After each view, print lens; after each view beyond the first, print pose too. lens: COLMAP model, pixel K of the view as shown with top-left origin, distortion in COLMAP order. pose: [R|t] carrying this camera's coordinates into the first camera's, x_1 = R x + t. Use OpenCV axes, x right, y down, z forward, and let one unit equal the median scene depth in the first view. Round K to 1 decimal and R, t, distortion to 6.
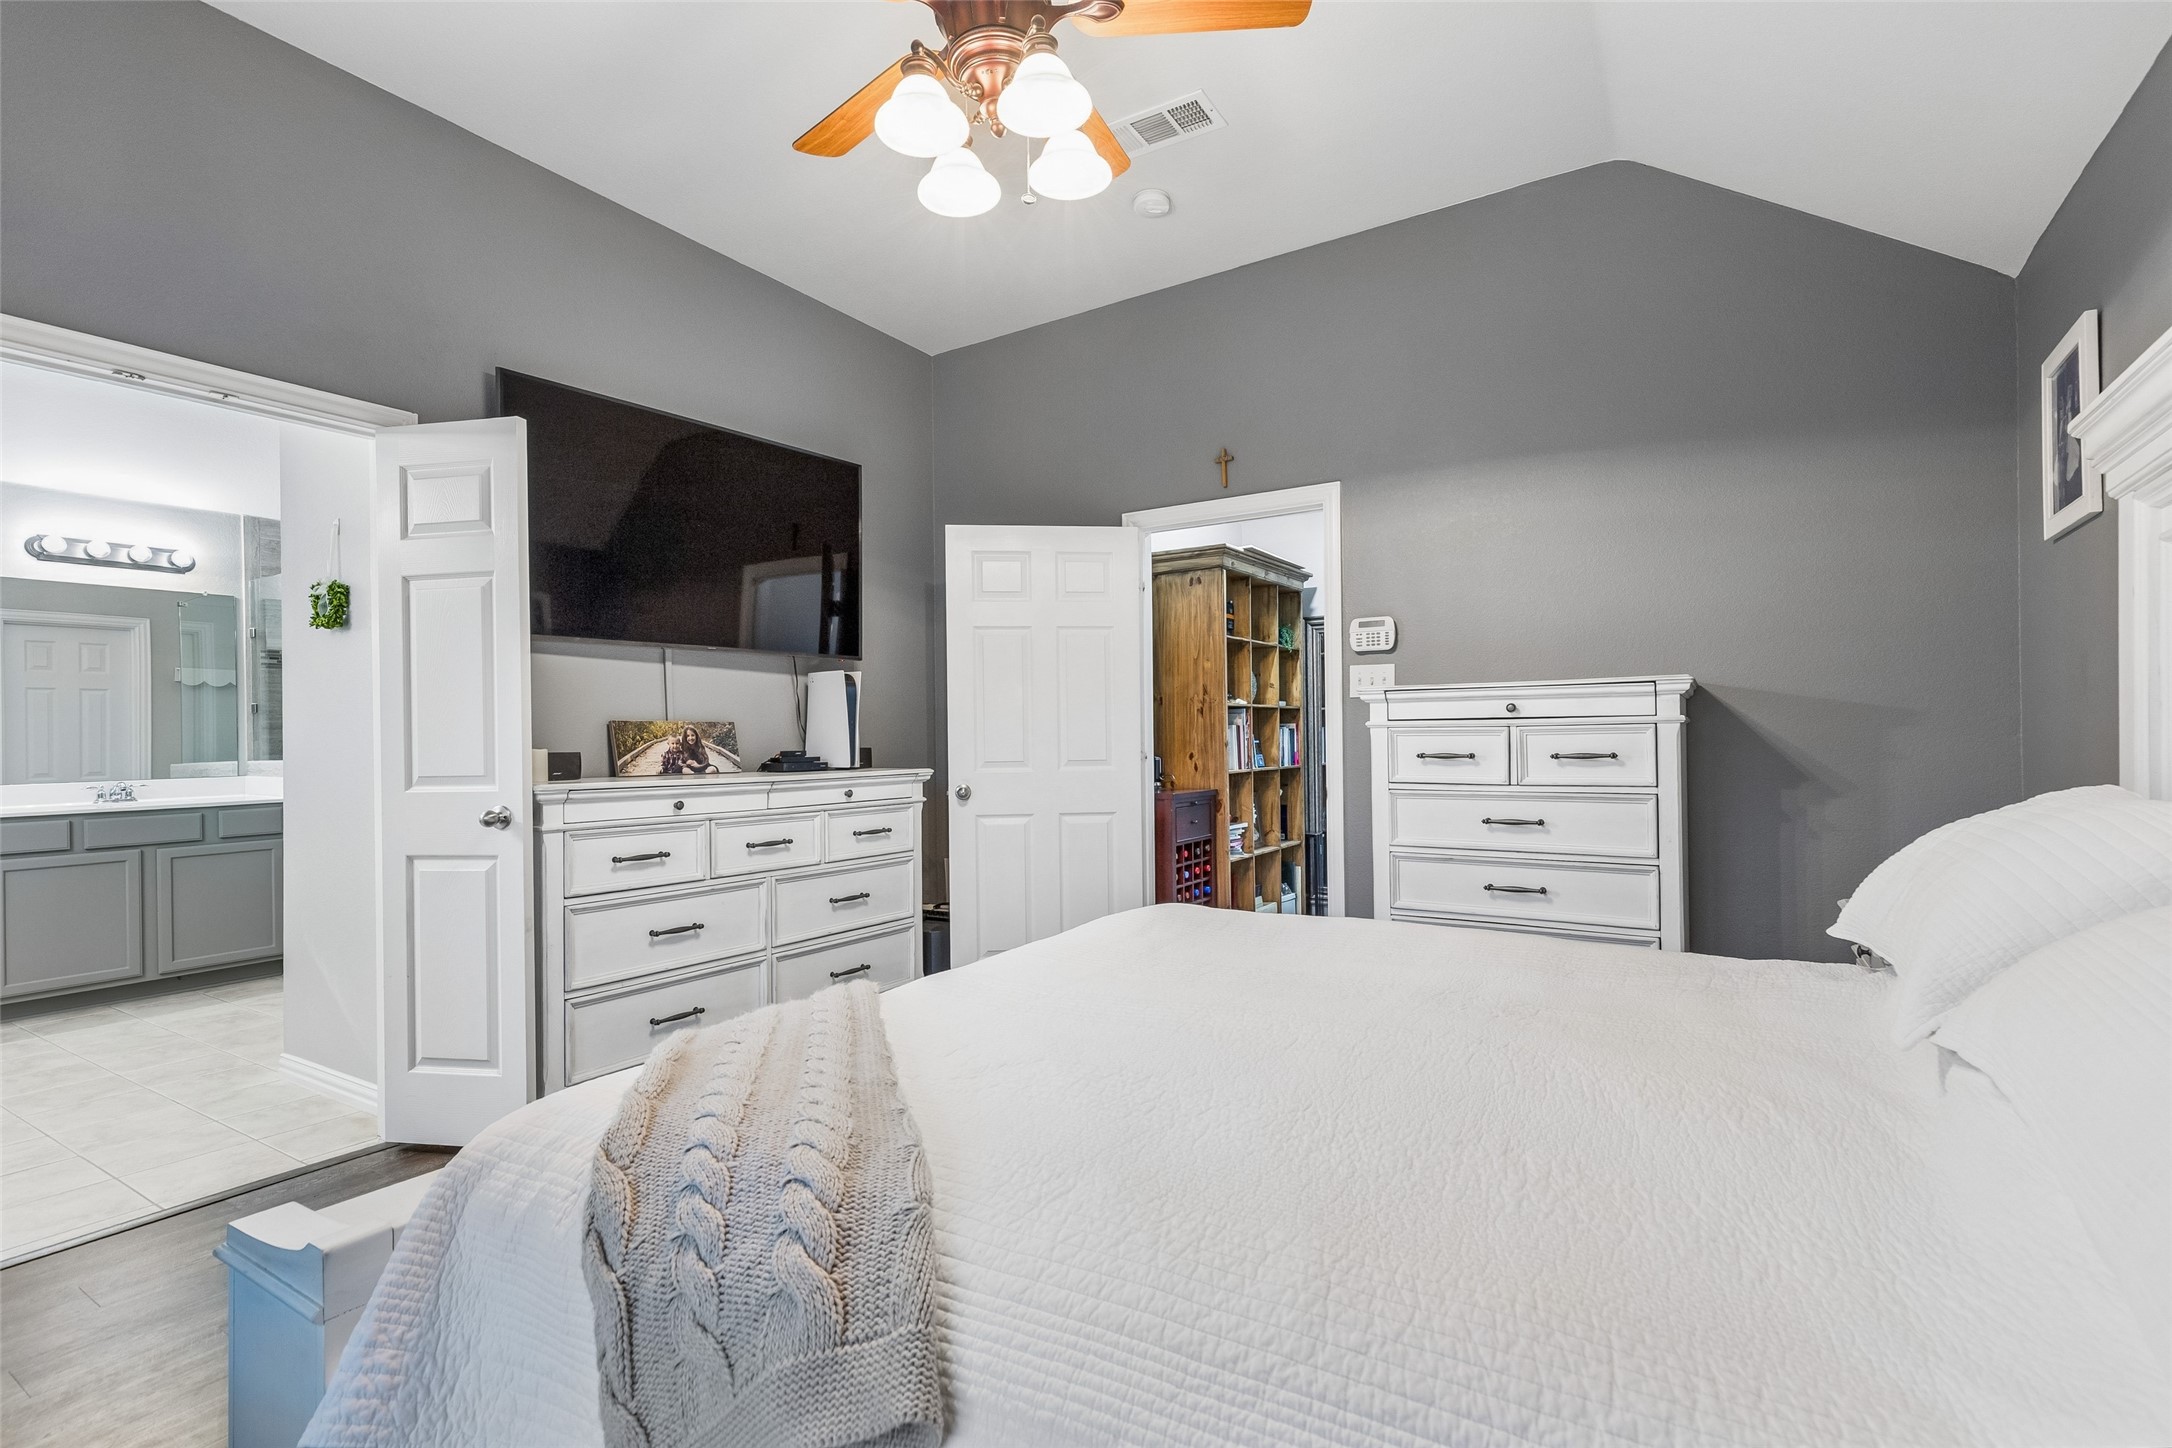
lens RADIAL K [[989.0, 0, 1091.9], [0, 989.0, 731.7], [0, 0, 1]] dist [0.007174, -0.001166]
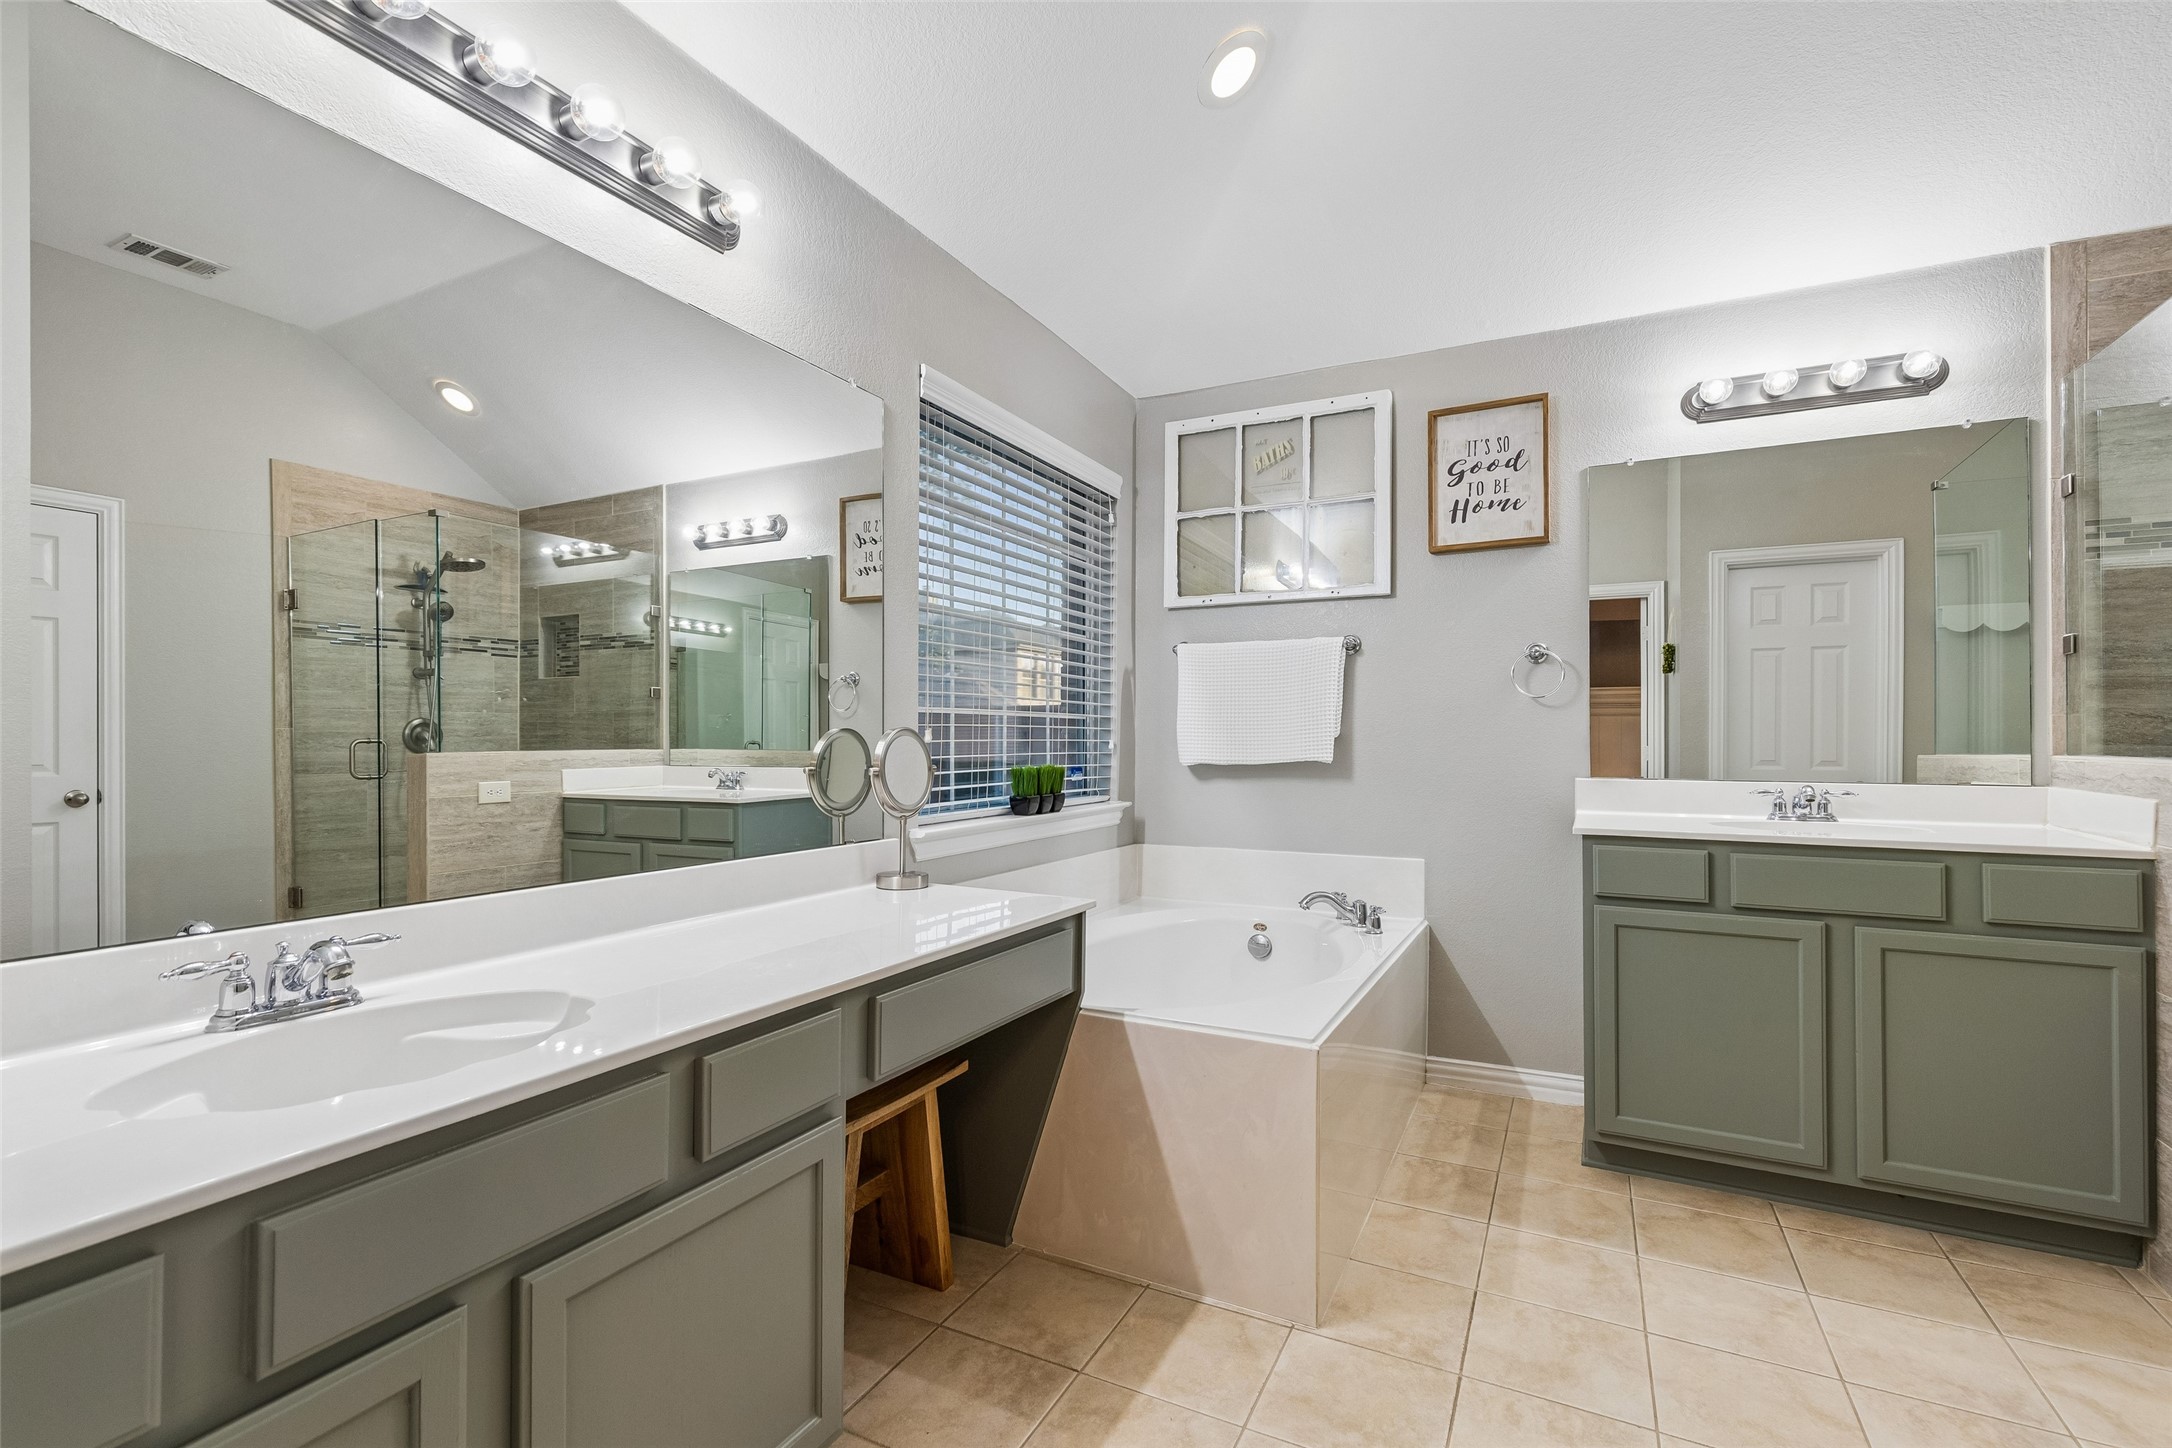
lens RADIAL K [[989.0, 0, 1061.8], [0, 989.0, 727.7], [0, 0, 1]] dist [0.007174, -0.001166]
pose [[0.078986, 0.010964, -0.996815, -0.416607], [0.001462, 0.999937, 0.011114, 0.010402], [0.996875, -0.002335, 0.078965, 0.493956]]
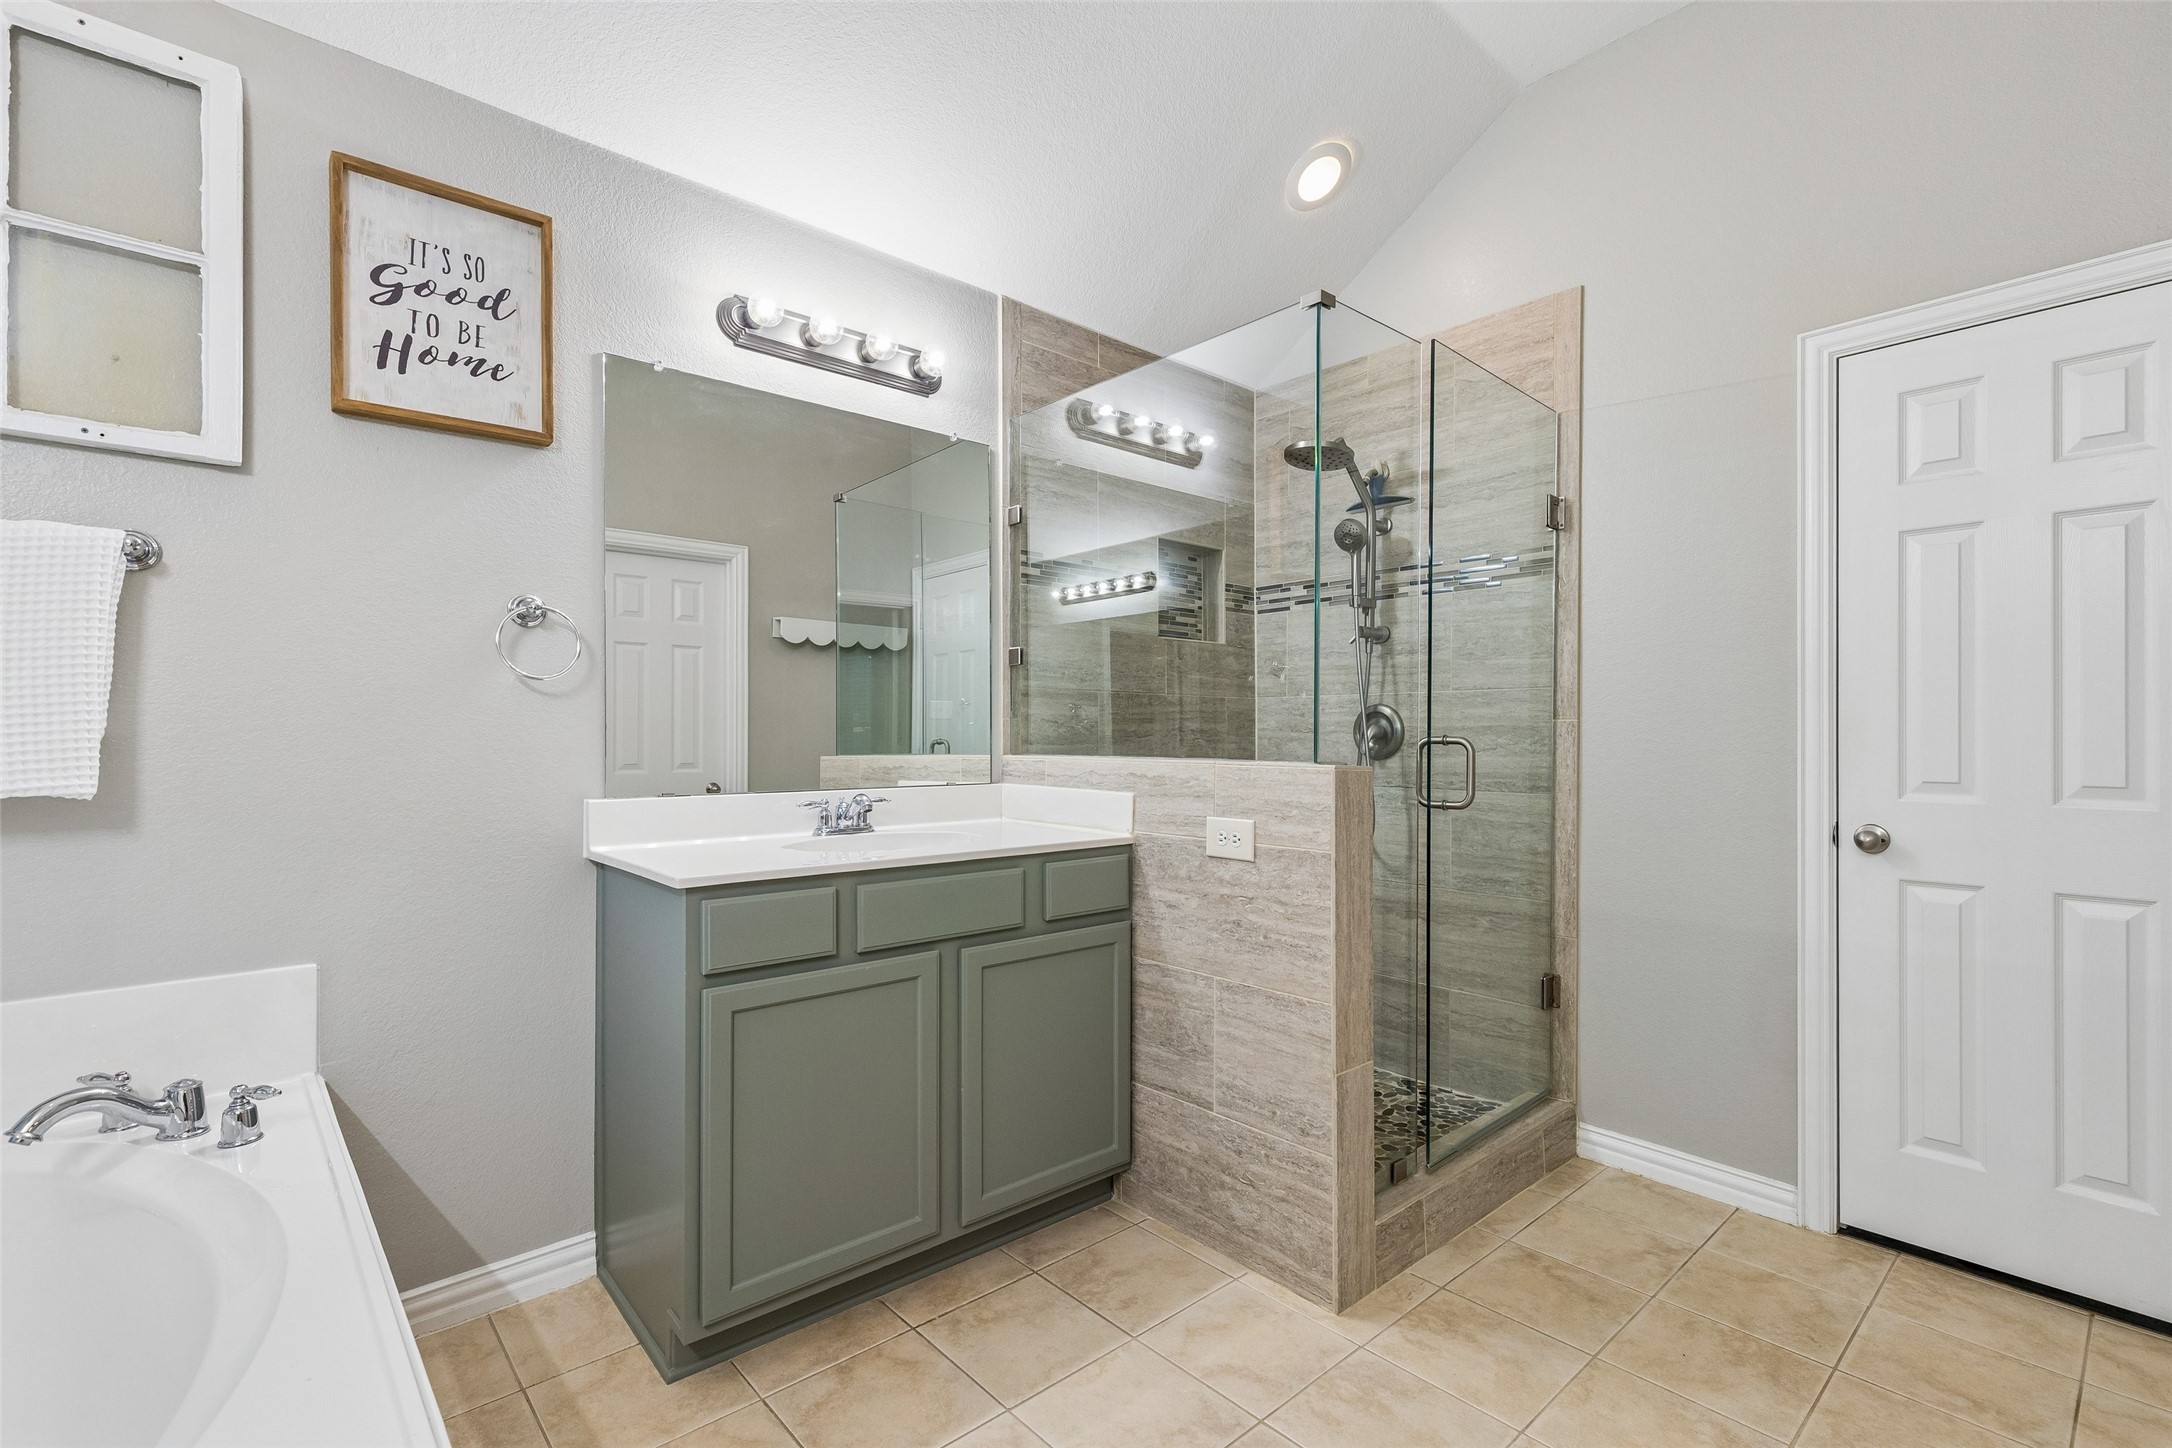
lens RADIAL K [[989.0, 0, 1119.5], [0, 989.0, 731.9], [0, 0, 1]] dist [0.007174, -0.001166]
pose [[0.963804, 0.017726, -0.266021, -0.661124], [-0.017268, 0.999843, 0.004060, 0.014186], [0.266051, 0.000680, 0.963959, 0.513550]]
